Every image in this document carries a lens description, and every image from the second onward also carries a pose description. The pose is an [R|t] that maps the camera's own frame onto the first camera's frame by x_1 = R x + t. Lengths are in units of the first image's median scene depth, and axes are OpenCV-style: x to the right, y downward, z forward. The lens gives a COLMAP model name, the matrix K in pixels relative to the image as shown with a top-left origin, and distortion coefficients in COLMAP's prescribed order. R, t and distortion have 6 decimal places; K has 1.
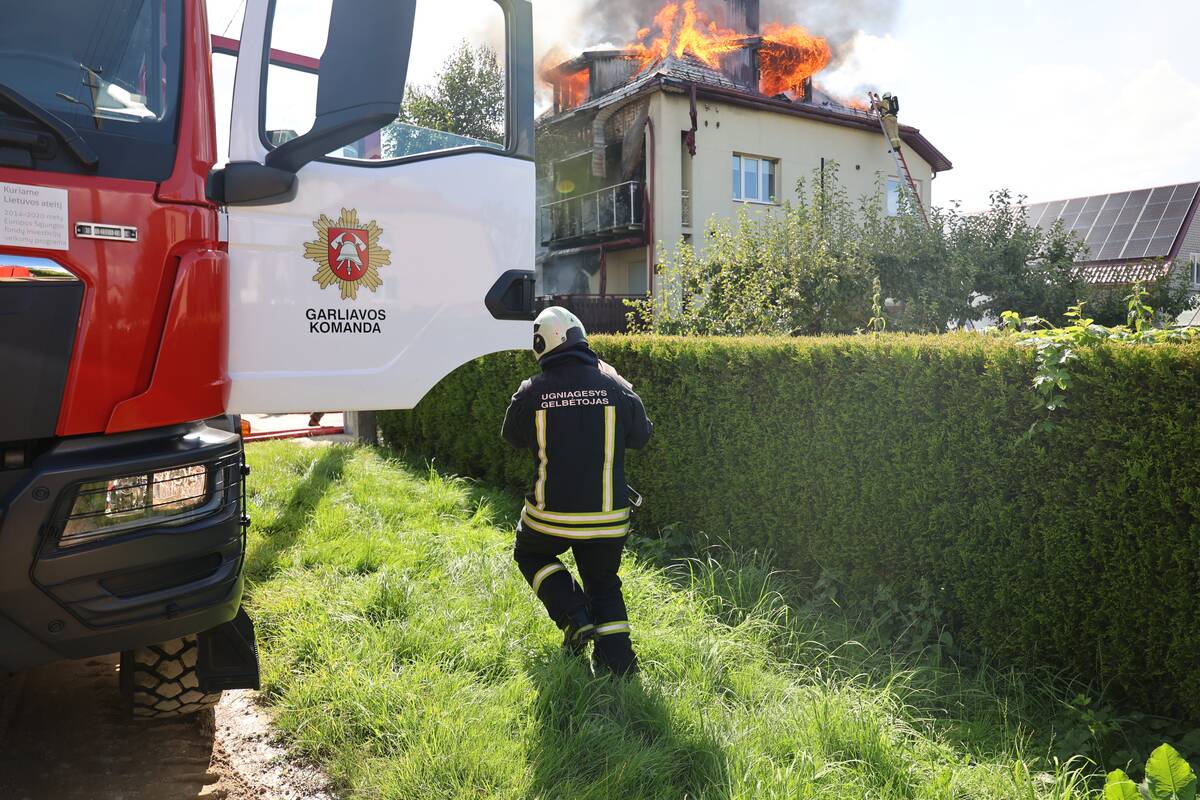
lens RADIAL K [[780.7, 0, 608.6], [0, 780.7, 388.0], [0, 0, 1]] dist [-0.017581, 0.005930]
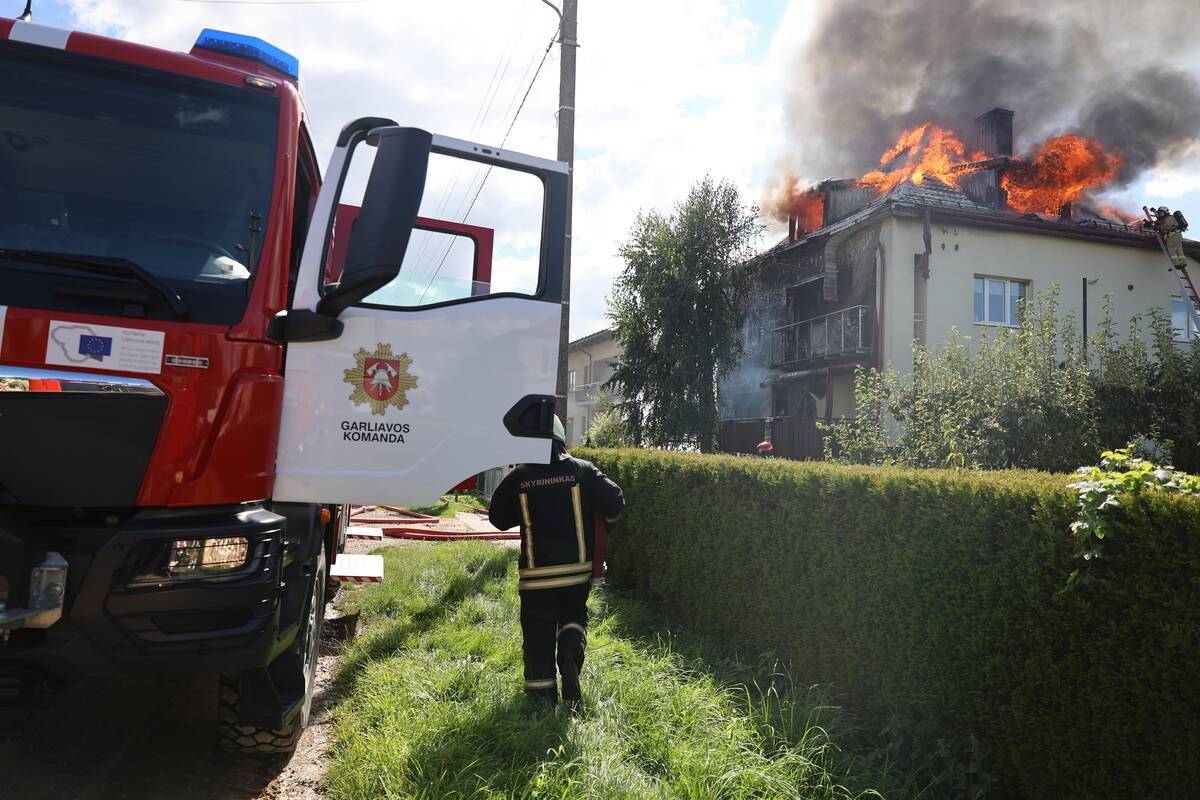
lens RADIAL K [[780.7, 0, 622.6], [0, 780.7, 395.6], [0, 0, 1]] dist [-0.017581, 0.005930]
pose [[0.955689, 0.026633, -0.293172, 0.250047], [-0.068079, 0.988898, -0.132087, -0.004139], [0.286399, 0.146193, 0.946891, -0.044805]]
